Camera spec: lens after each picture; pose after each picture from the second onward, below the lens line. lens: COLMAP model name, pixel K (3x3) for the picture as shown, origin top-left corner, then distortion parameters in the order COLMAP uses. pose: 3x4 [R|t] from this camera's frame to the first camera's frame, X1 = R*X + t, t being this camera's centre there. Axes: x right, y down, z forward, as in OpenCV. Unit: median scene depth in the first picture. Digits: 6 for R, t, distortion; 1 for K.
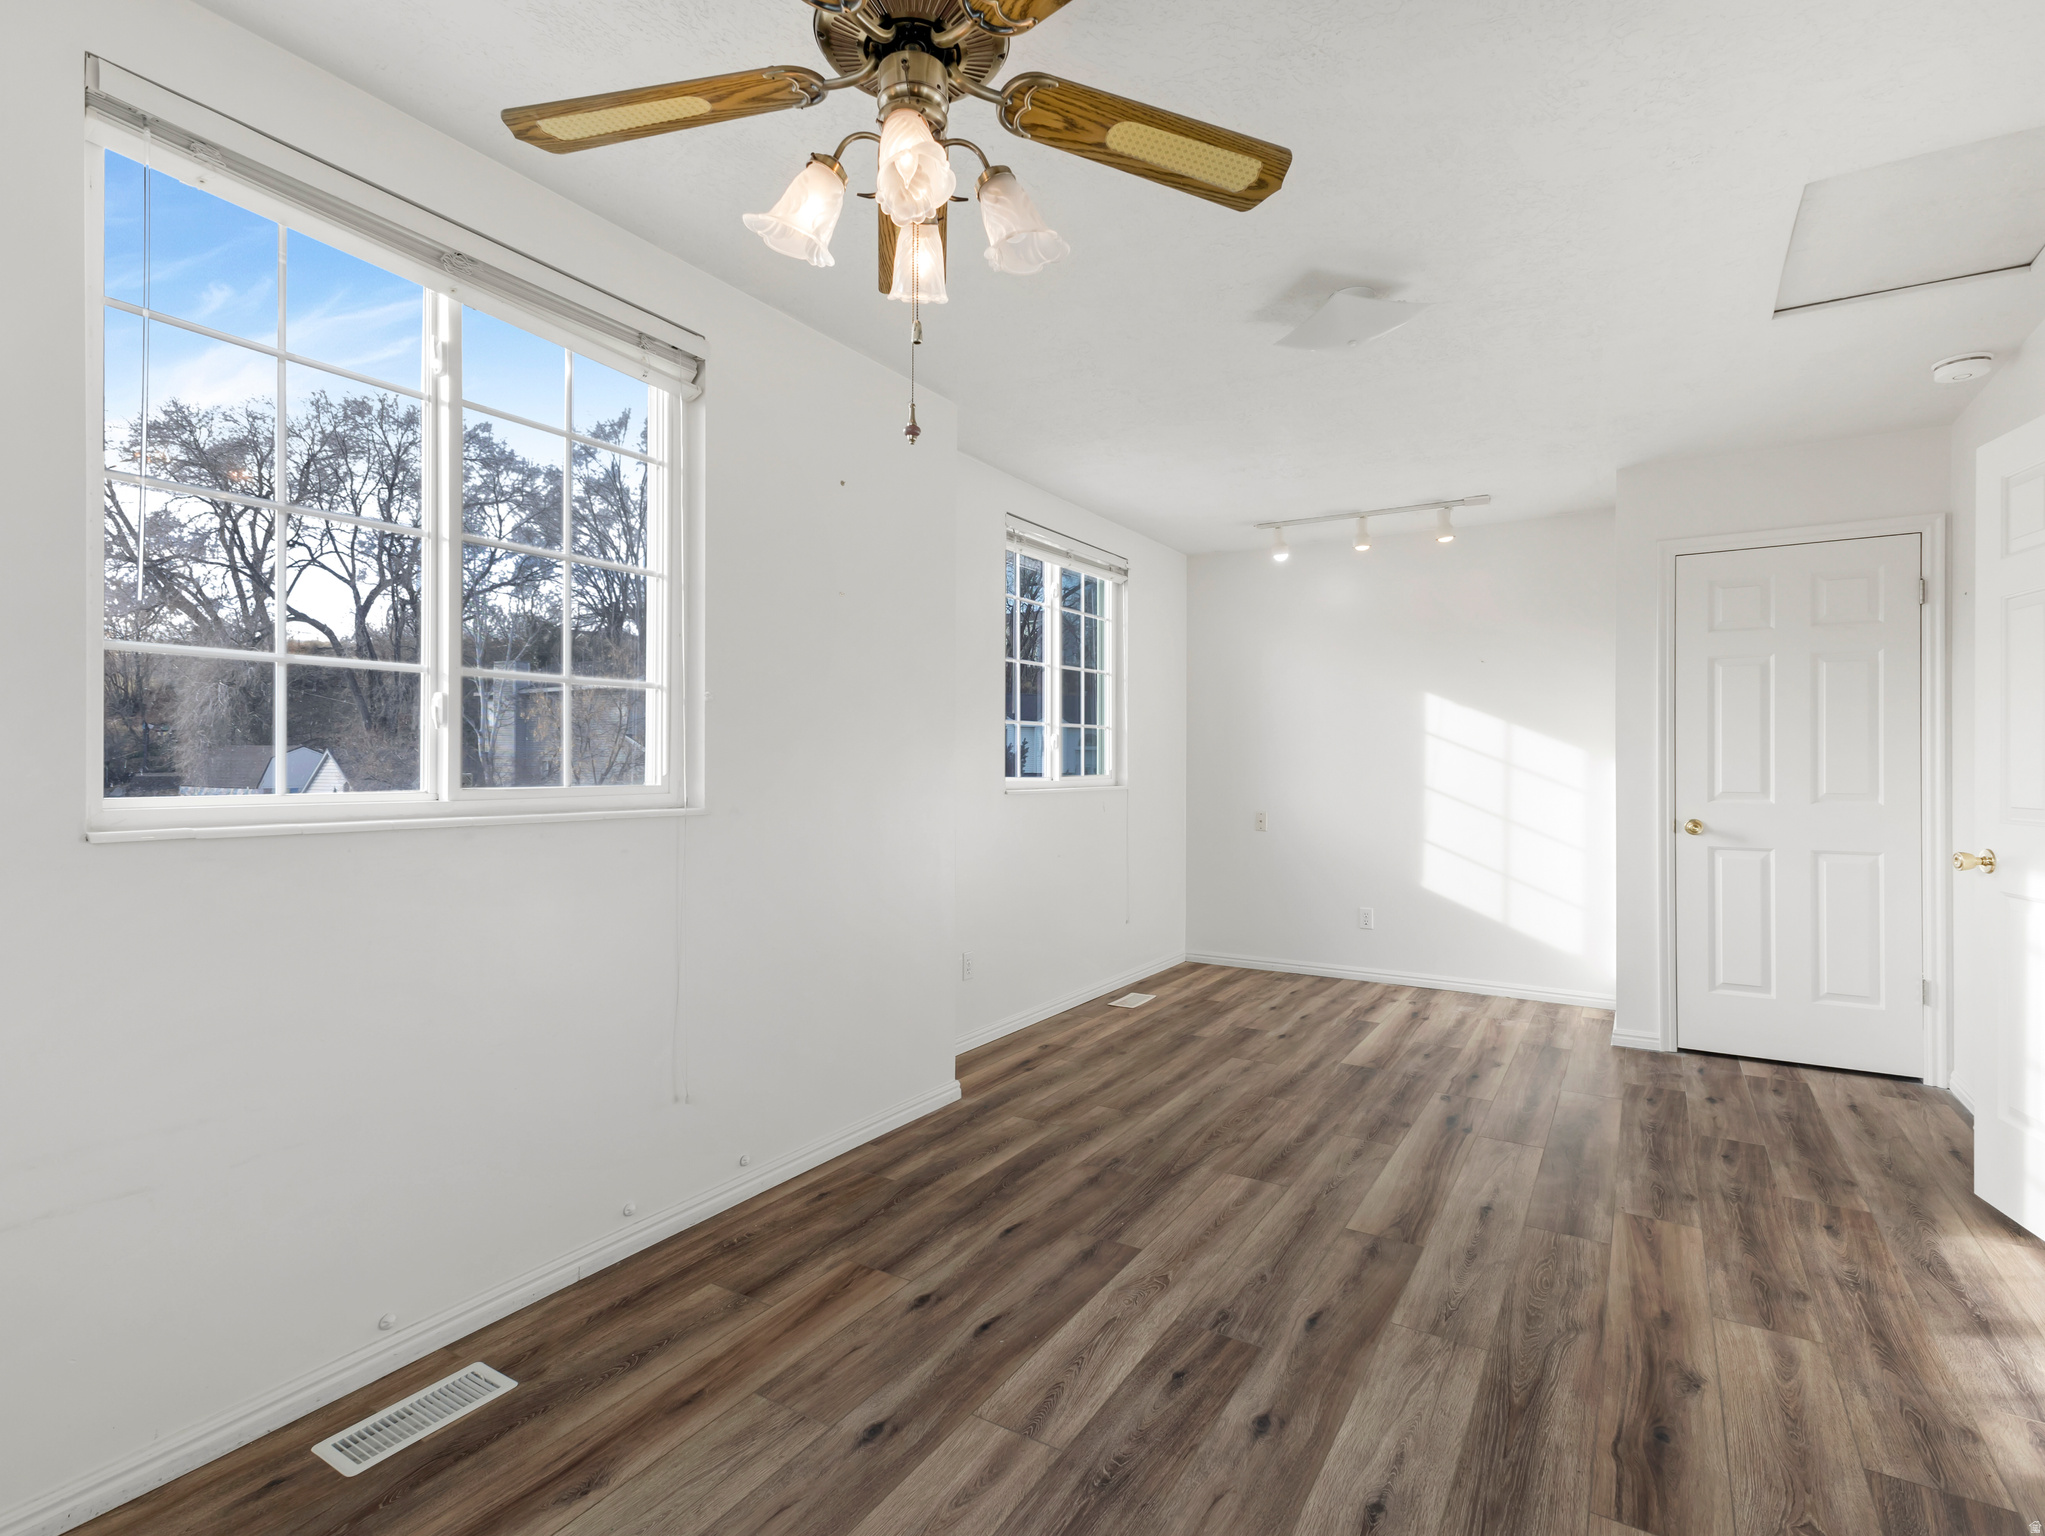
lens RADIAL K [[993.2, 0, 1022.5], [0, 993.2, 768.0], [0, 0, 1]] dist [0.005082, 0.001368]
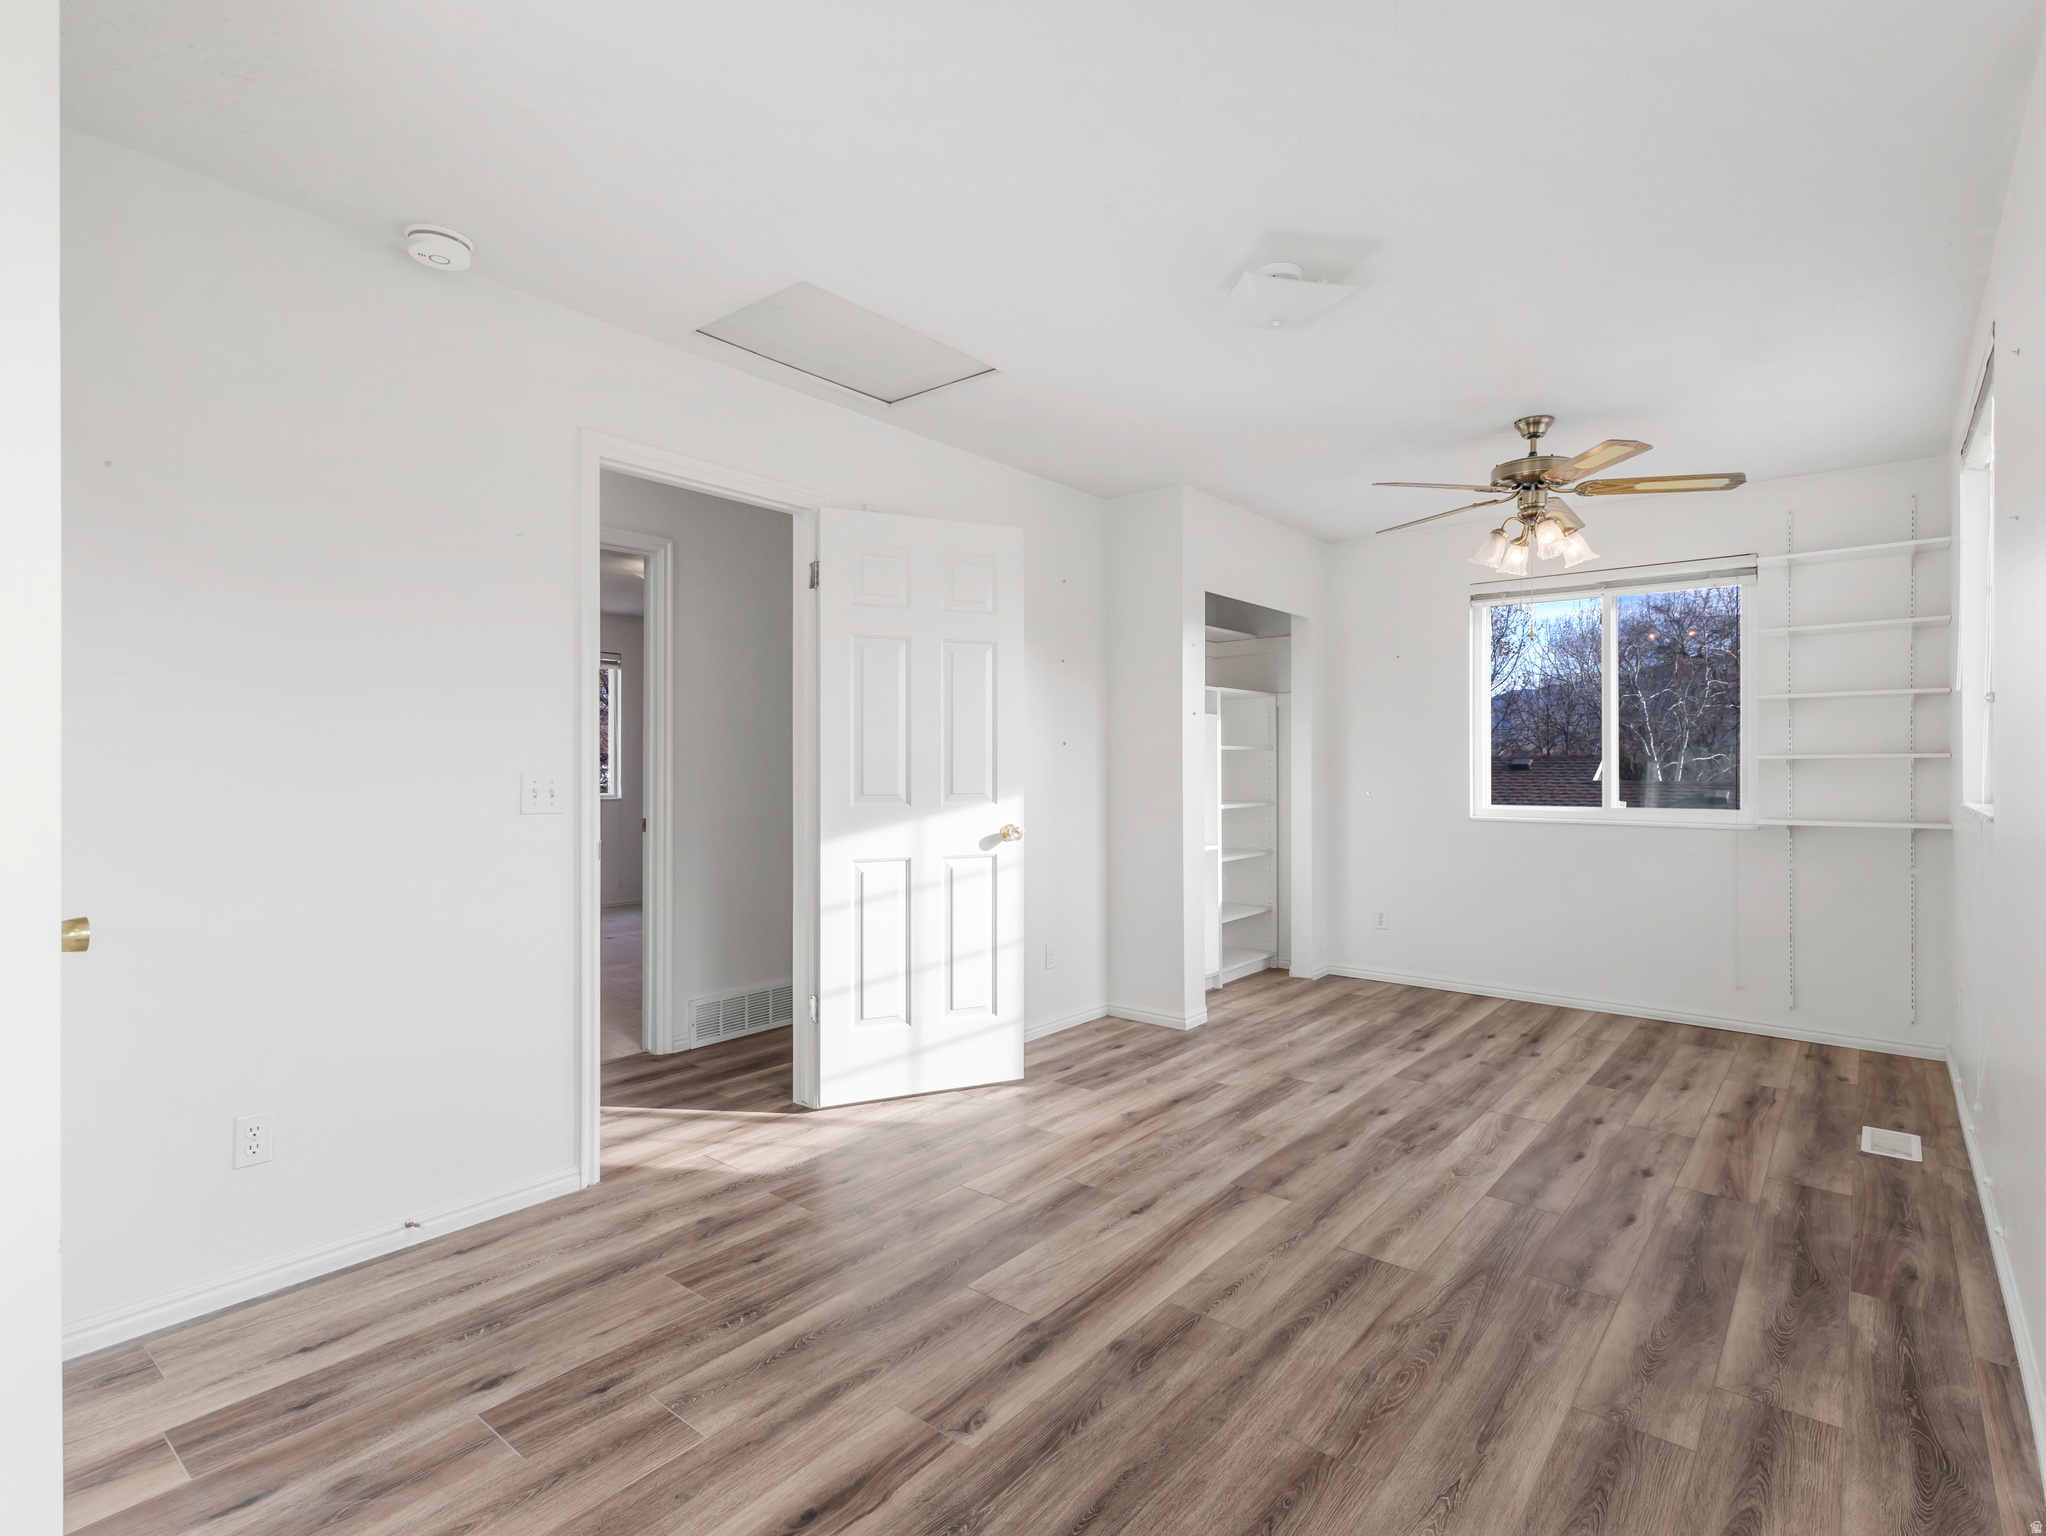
lens RADIAL K [[993.6, 0, 1023.0], [0, 993.6, 768.0], [0, 0, 1]] dist [0.005082, 0.001368]
pose [[-0.990165, -0.001704, 0.139894, 0.469783], [-0.001052, 0.999988, 0.004736, -0.006189], [-0.139901, 0.004542, -0.990155, 2.130554]]
